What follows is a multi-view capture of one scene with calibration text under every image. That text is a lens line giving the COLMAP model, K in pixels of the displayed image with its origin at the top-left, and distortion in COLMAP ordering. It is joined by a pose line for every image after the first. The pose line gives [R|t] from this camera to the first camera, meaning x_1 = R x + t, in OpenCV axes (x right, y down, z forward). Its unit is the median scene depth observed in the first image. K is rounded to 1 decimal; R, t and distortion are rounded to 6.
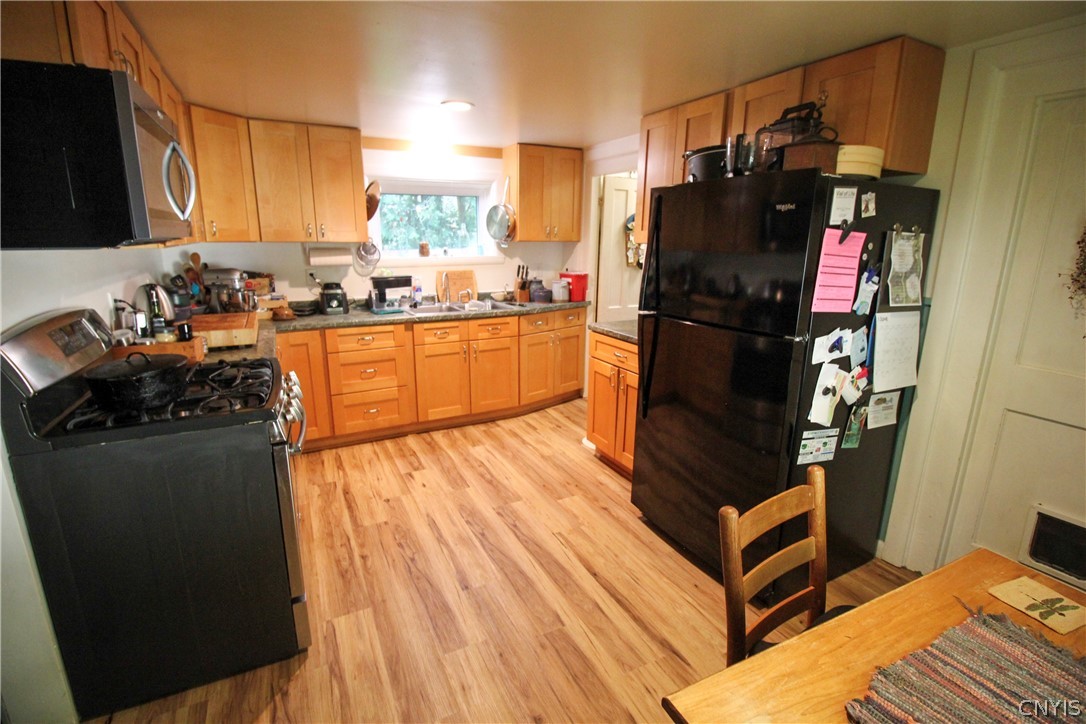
lens RADIAL K [[500.8, 0, 538.5], [0, 500.8, 356.4], [0, 0, 1]] dist [-0.000576, -0.013525]
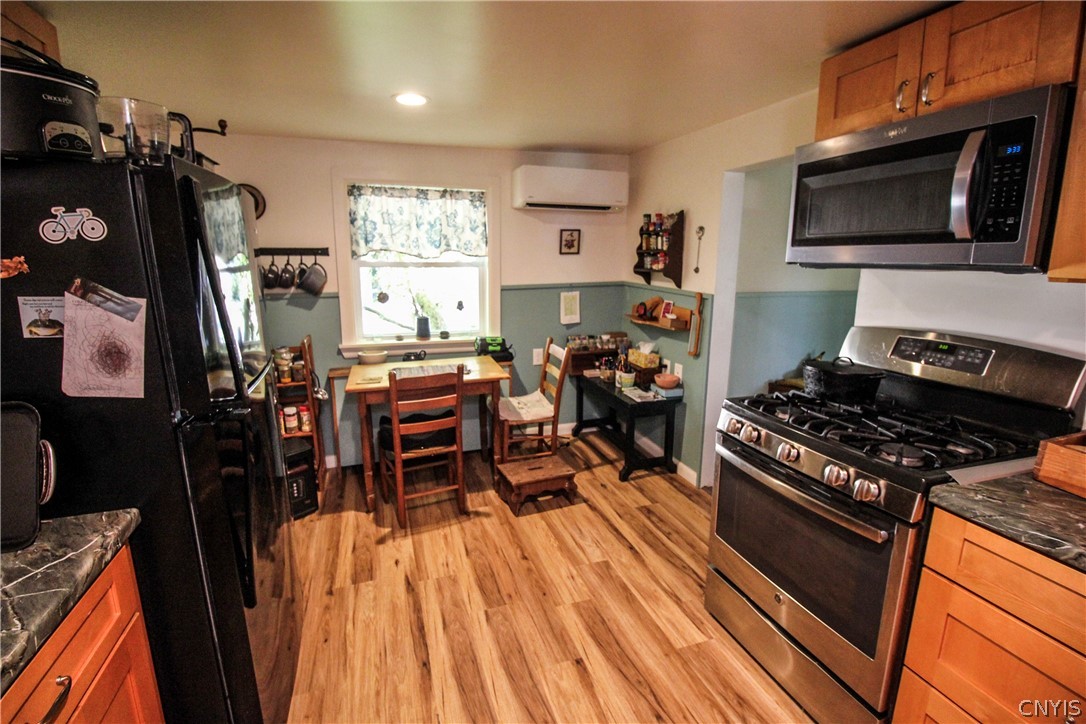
lens RADIAL K [[500.8, 0, 538.5], [0, 500.8, 356.4], [0, 0, 1]] dist [-0.000576, -0.013525]
pose [[-0.989871, -0.028082, 0.139167, -0.162267], [0.032696, 0.908801, 0.415946, -0.341177], [-0.138156, 0.416283, -0.898677, 1.398195]]
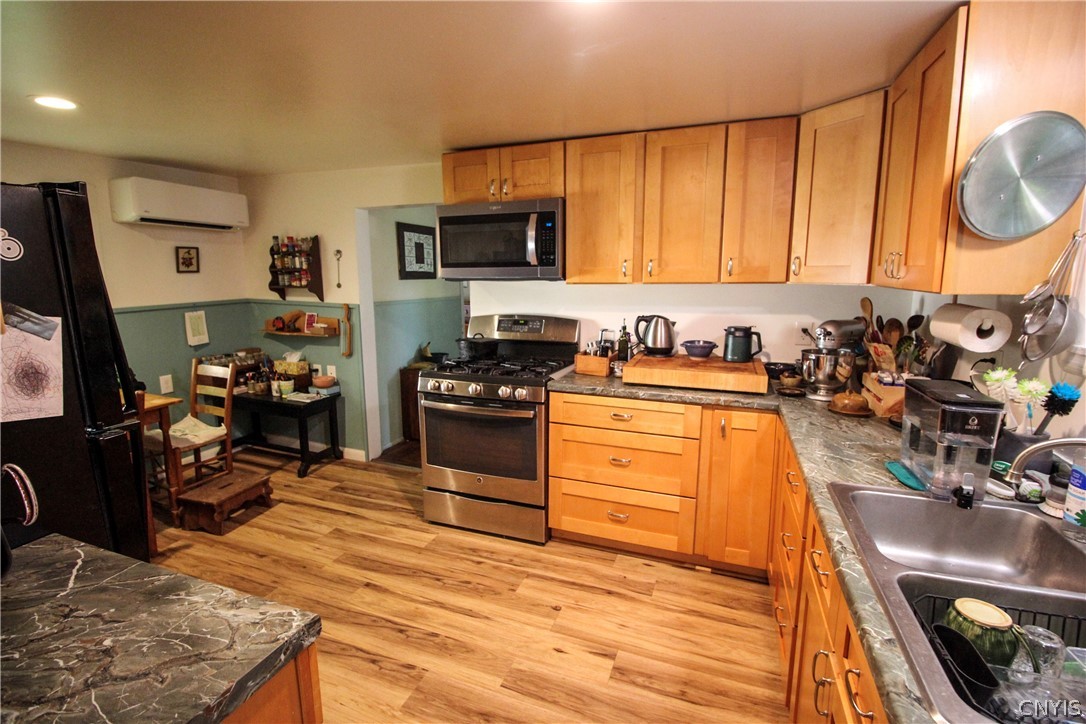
lens RADIAL K [[500.8, 0, 538.5], [0, 500.8, 356.4], [0, 0, 1]] dist [-0.000576, -0.013525]
pose [[-0.737076, 0.111965, -0.666470, 0.235493], [-0.154869, 0.931953, 0.327841, -0.397765], [0.657825, 0.344859, -0.669581, 1.630960]]
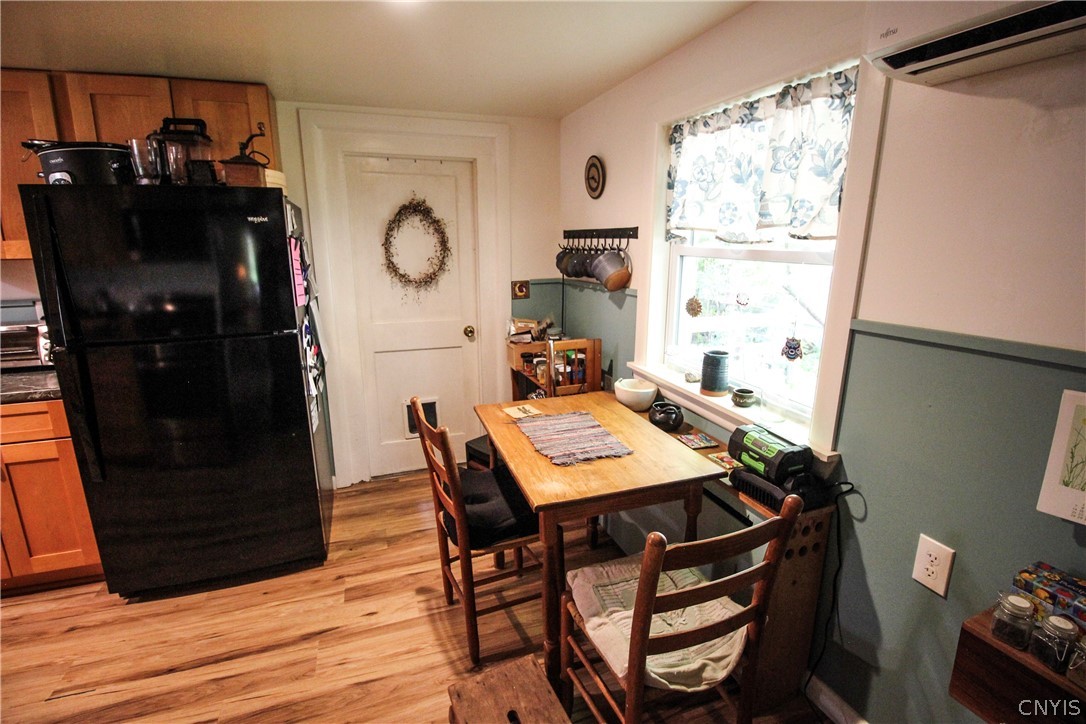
lens RADIAL K [[500.8, 0, 538.5], [0, 500.8, 356.4], [0, 0, 1]] dist [-0.000576, -0.013525]
pose [[0.134040, -0.225793, 0.964910, -0.423602], [0.234930, 0.953179, 0.190412, -0.049881], [-0.962726, 0.201164, 0.180809, 0.178152]]
